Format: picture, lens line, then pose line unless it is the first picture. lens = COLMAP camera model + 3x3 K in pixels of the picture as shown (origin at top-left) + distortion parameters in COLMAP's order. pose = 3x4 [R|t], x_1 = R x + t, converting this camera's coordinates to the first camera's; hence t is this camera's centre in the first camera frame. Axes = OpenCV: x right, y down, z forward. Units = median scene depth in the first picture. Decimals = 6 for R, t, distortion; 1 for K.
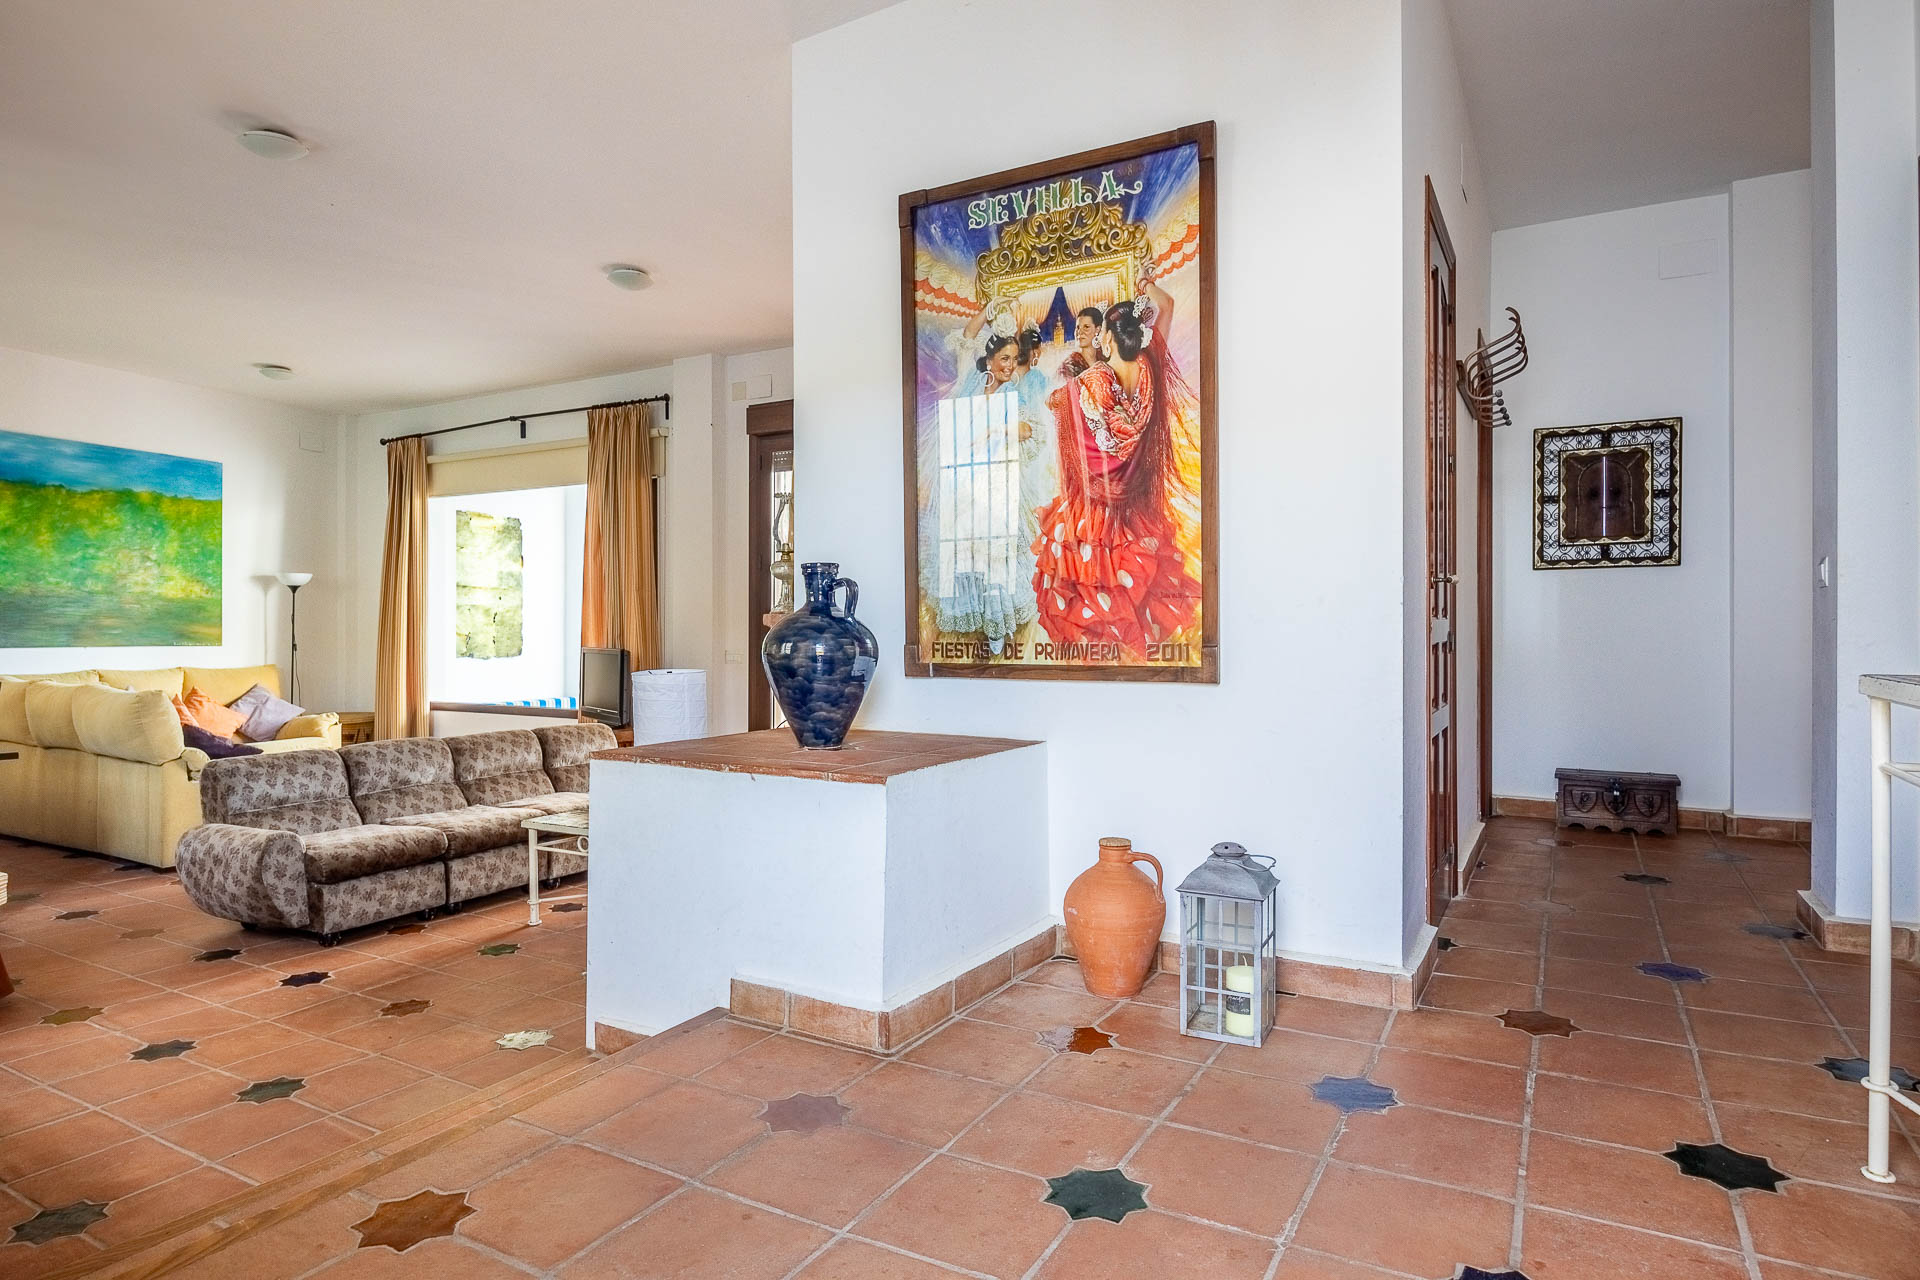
lens RADIAL K [[1110.3, 0, 955.5], [0, 1110.3, 596.8], [0, 0, 1]] dist [0.002282, 0.002758]
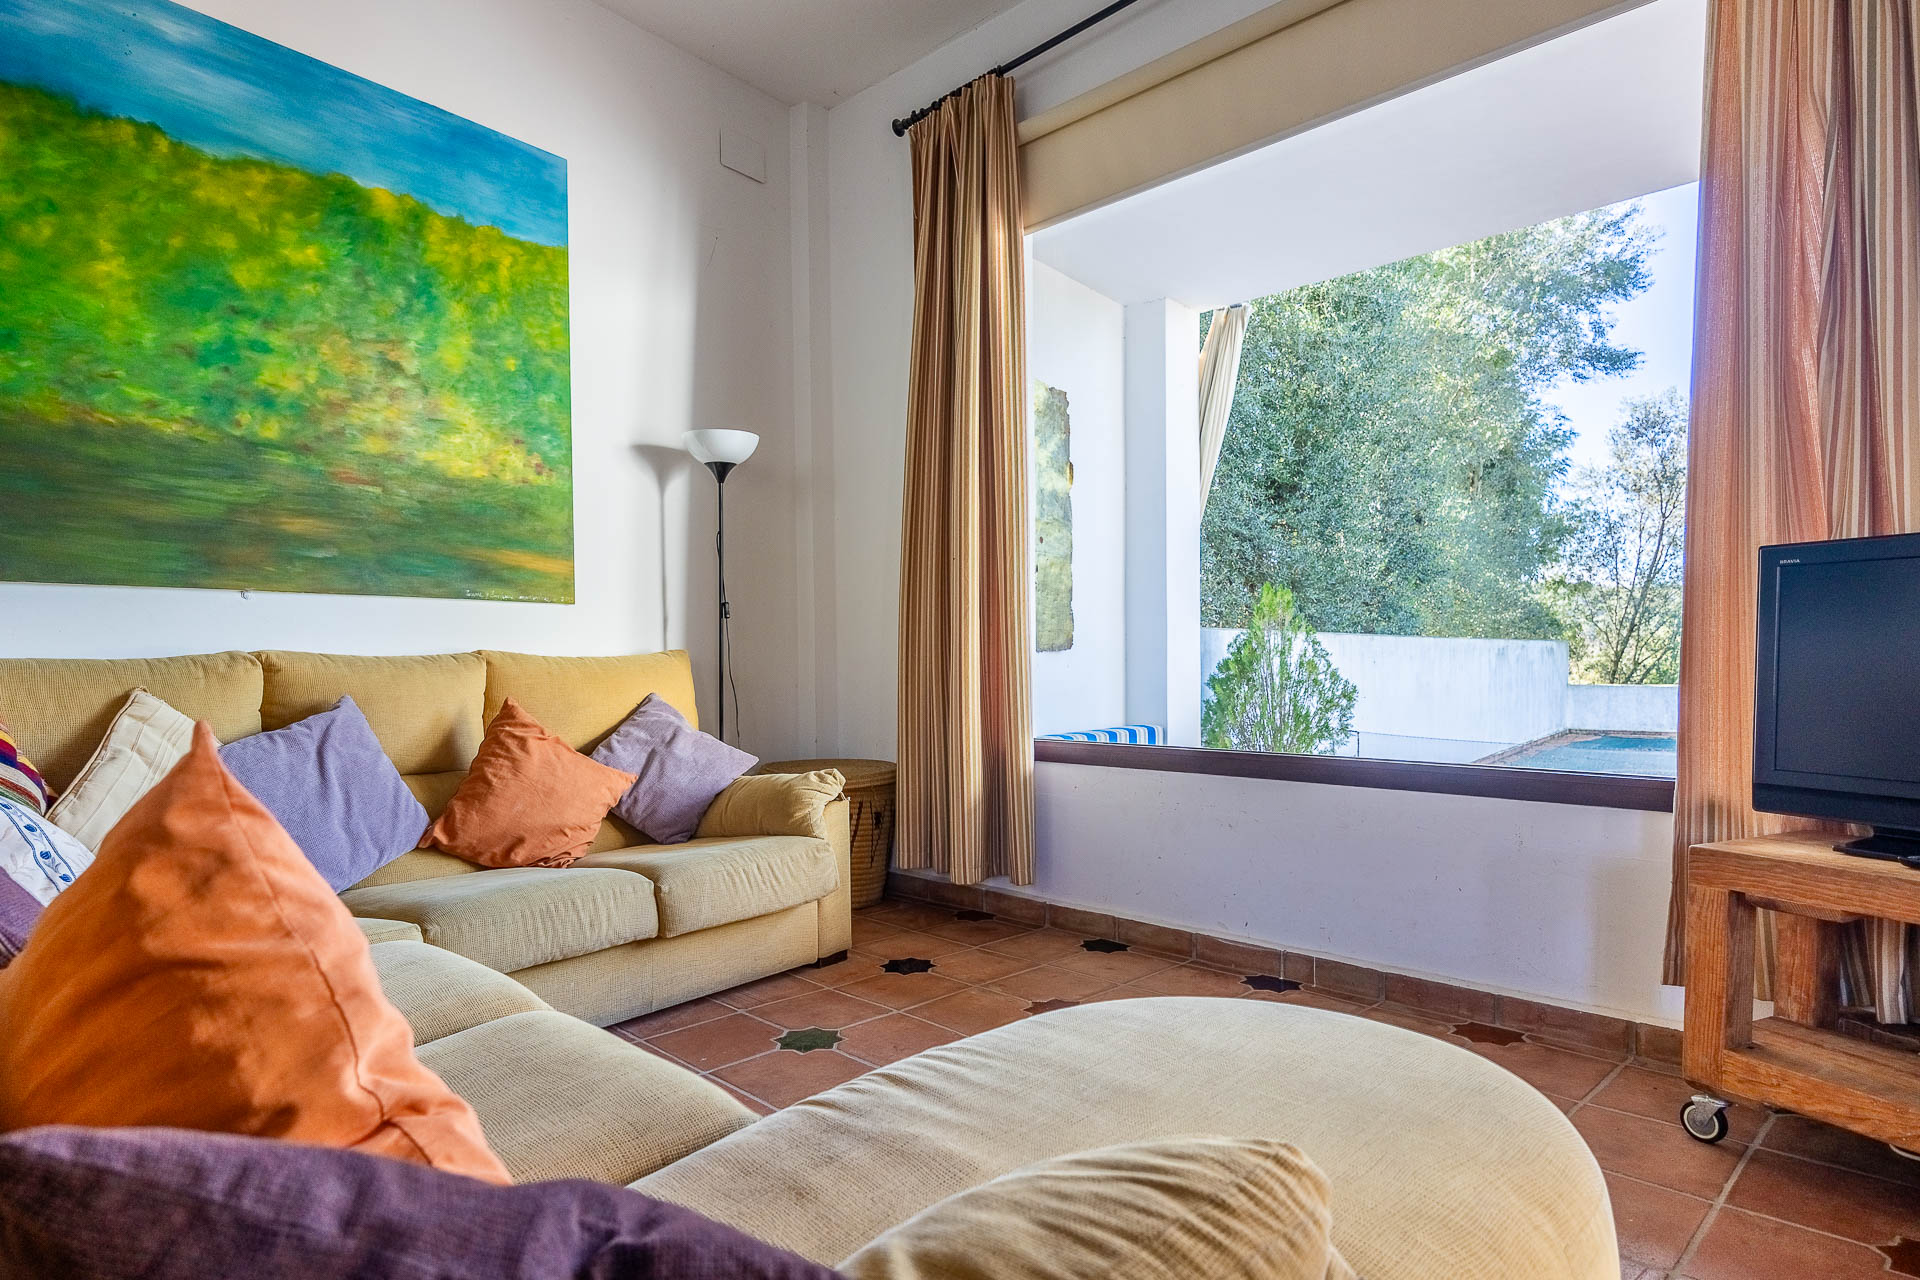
lens RADIAL K [[1059.6, 0, 960.0], [0, 1059.6, 640.0], [0, 0, 1]] dist [-0.006407, -0.001802]
pose [[0.966584, -0.014153, -0.255958, -0.433034], [0.018729, 0.999705, 0.015449, 0.056544], [0.255664, -0.019727, 0.966565, 0.675724]]
